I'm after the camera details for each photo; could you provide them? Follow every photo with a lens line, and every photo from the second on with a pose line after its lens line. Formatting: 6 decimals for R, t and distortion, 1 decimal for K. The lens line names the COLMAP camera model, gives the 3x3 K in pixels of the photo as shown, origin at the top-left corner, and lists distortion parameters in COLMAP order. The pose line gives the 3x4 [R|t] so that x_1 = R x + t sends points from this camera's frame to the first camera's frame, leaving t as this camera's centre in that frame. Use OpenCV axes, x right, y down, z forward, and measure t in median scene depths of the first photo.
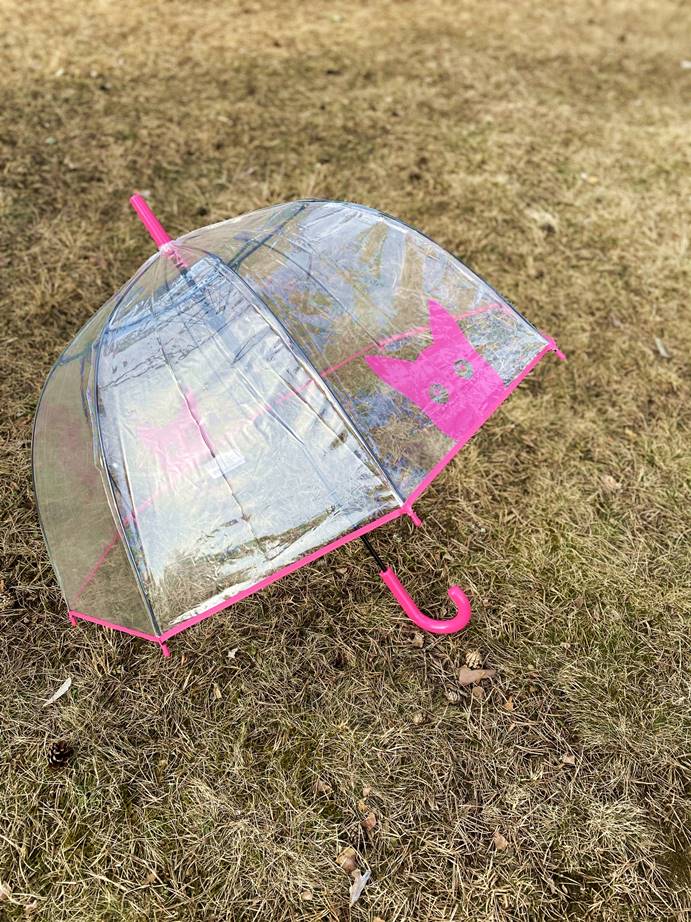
lens RADIAL K [[732.8, 0, 345.5], [0, 732.8, 461.0], [0, 0, 1]] dist [-0.005229, 0.006585]
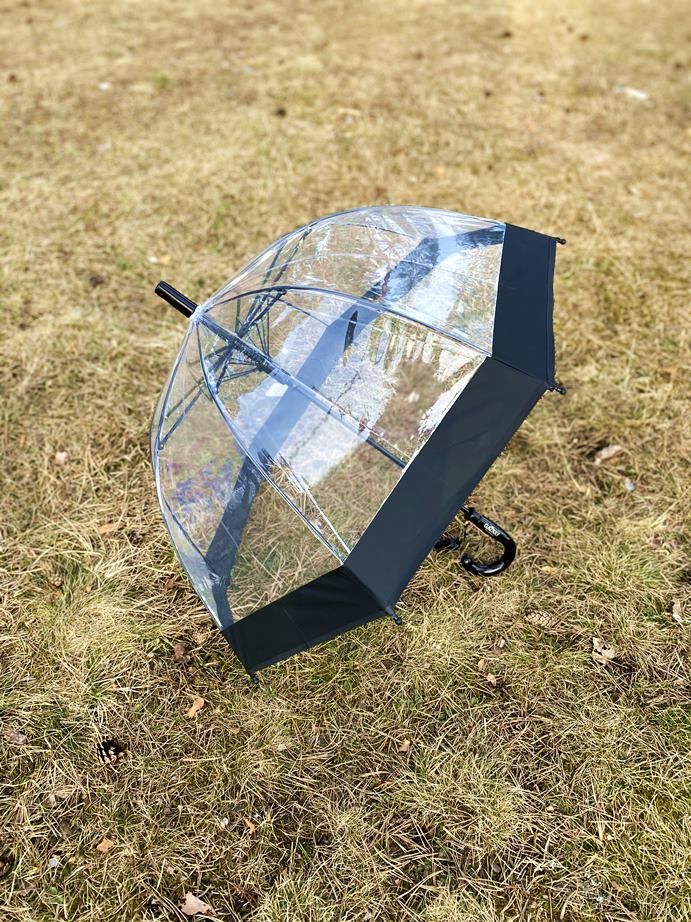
lens RADIAL K [[710.5, 0, 345.5], [0, 710.5, 461.0], [0, 0, 1]] dist [-0.002315, 0.006852]
pose [[0.663615, -0.544810, 0.512638, -0.089407], [0.543016, 0.822164, 0.170821, -0.506870], [-0.514537, 0.165012, 0.841441, 0.647907]]
